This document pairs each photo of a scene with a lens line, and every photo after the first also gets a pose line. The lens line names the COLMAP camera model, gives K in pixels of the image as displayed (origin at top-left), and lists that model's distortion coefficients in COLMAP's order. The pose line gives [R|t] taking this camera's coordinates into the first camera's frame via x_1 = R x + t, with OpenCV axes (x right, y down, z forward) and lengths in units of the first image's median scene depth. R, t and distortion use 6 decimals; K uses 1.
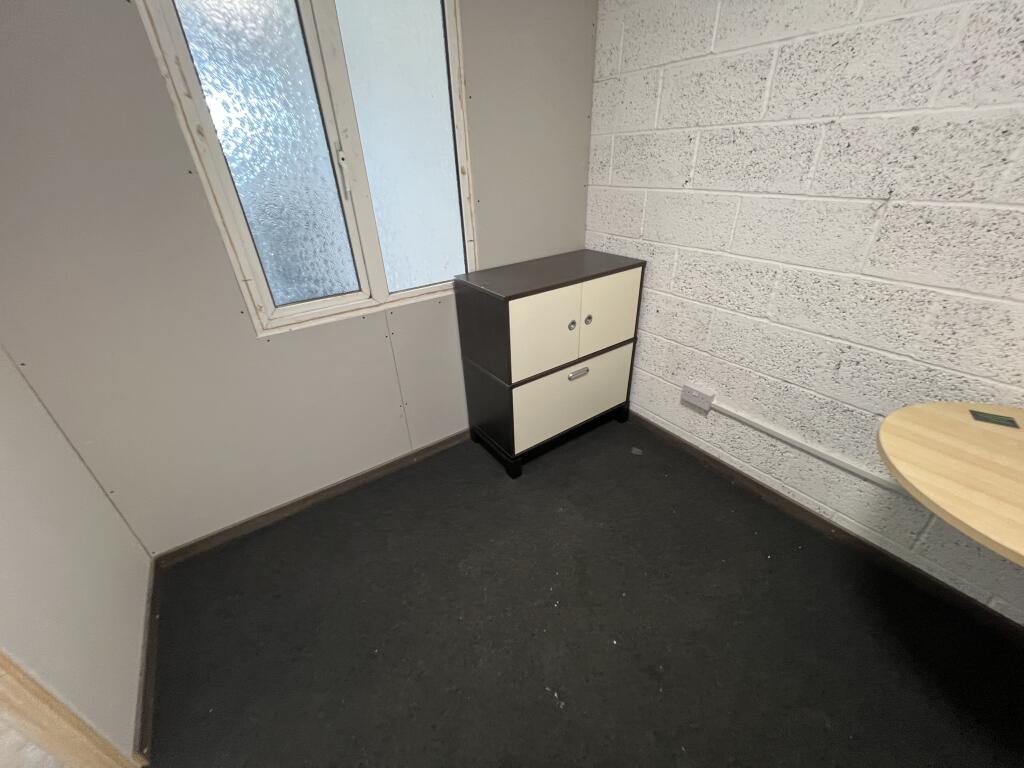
lens RADIAL K [[410.0, 0, 510.8], [0, 410.0, 384.1], [0, 0, 1]] dist [0.000130, -0.000069]
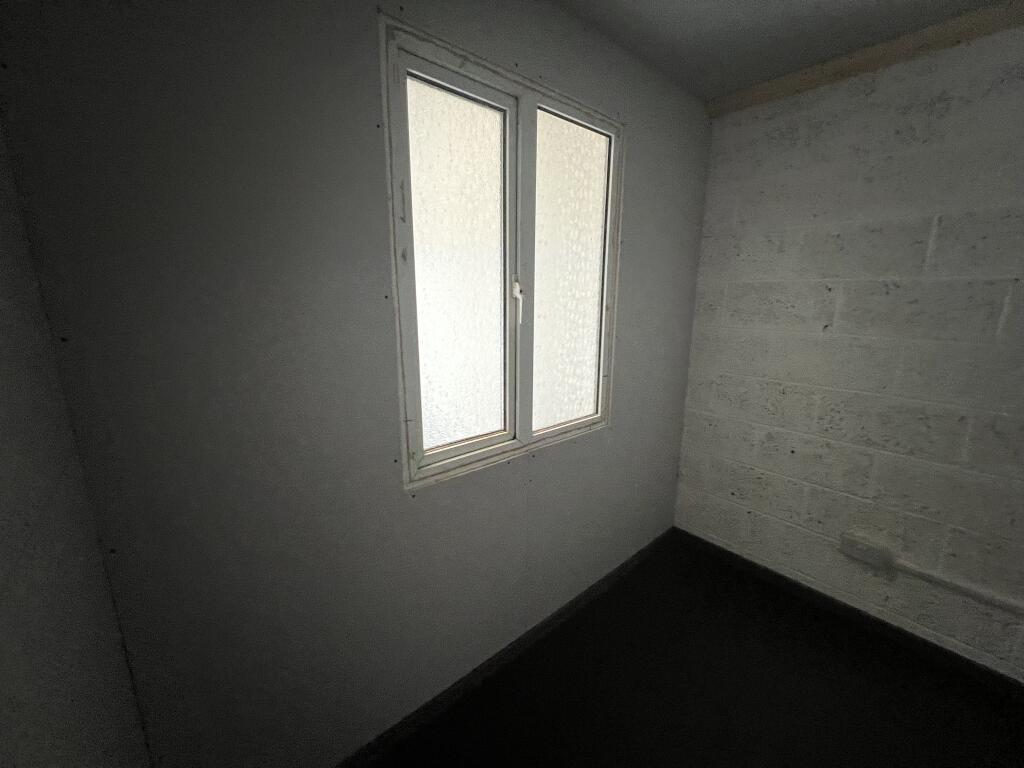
lens RADIAL K [[410.0, 0, 513.0], [0, 410.0, 386.7], [0, 0, 1]] dist [0.000130, -0.000069]
pose [[0.993890, 0.019159, 0.108702, -0.425818], [0.012996, 0.957658, -0.287615, -0.067335], [-0.109610, 0.287270, 0.951557, 0.157959]]
